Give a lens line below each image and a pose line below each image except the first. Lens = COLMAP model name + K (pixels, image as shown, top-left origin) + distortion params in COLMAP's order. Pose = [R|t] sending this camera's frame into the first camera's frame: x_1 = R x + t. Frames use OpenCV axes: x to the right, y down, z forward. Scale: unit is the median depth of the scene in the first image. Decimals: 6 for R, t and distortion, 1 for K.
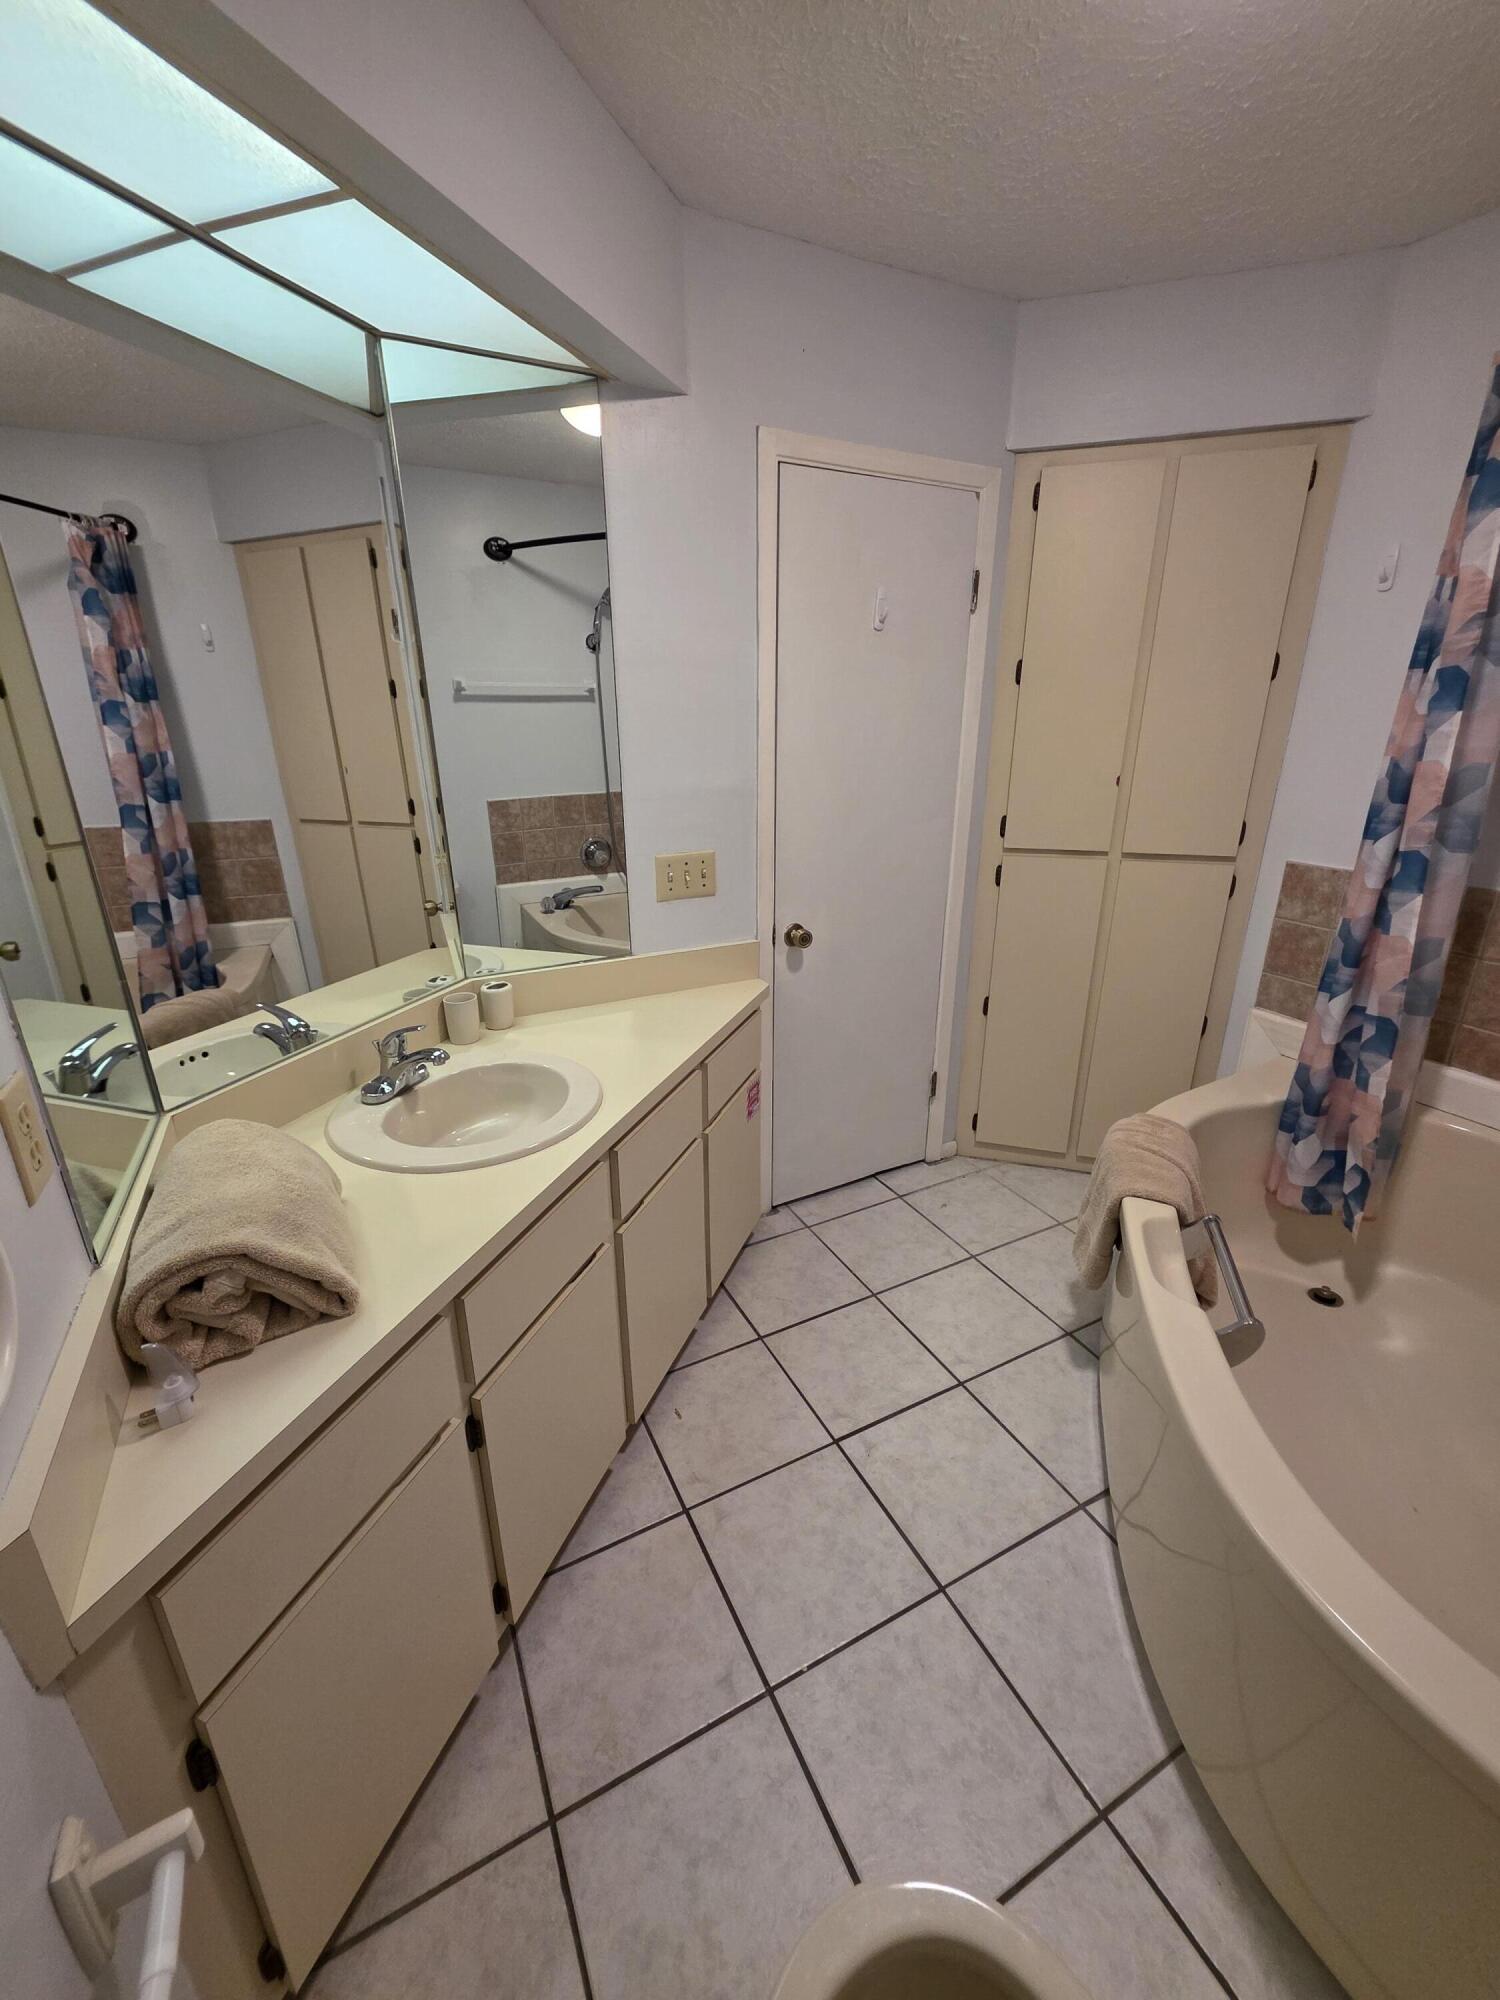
lens RADIAL K [[801.9, 0, 749.3], [0, 801.9, 998.0], [0, 0, 1]] dist [0.001821, 0.000091]
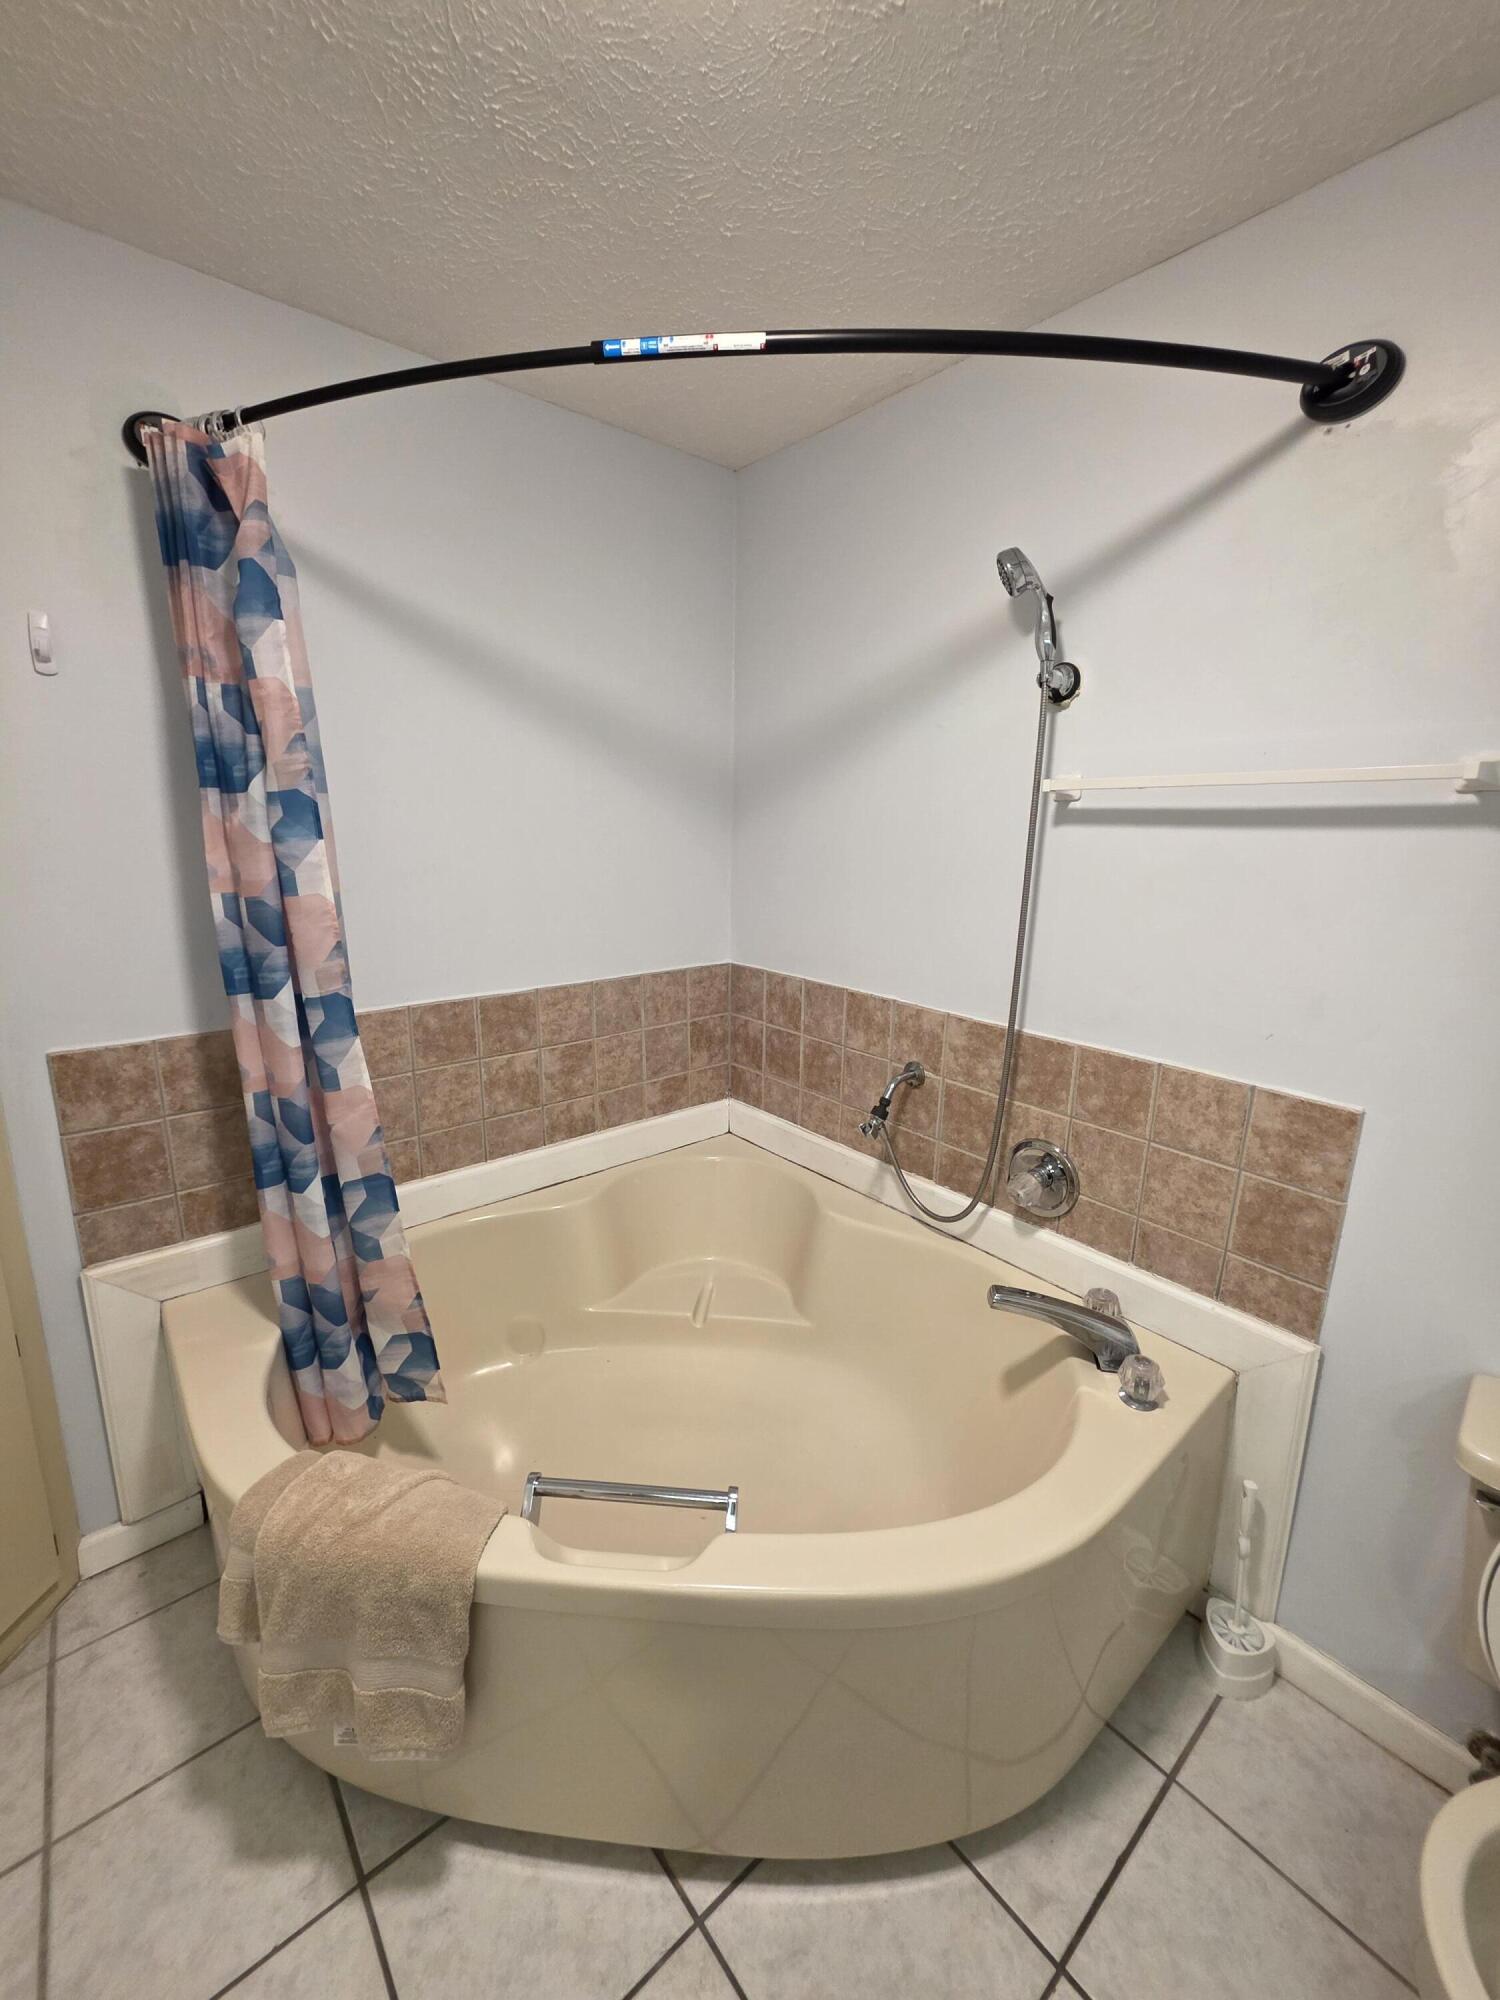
lens RADIAL K [[801.9, 0, 749.3], [0, 801.9, 998.0], [0, 0, 1]] dist [0.001821, 0.000091]
pose [[-0.224641, -0.204608, 0.952718, -0.089498], [0.314460, 0.910176, 0.269618, -0.240615], [-0.922307, 0.360159, -0.140122, 0.627269]]
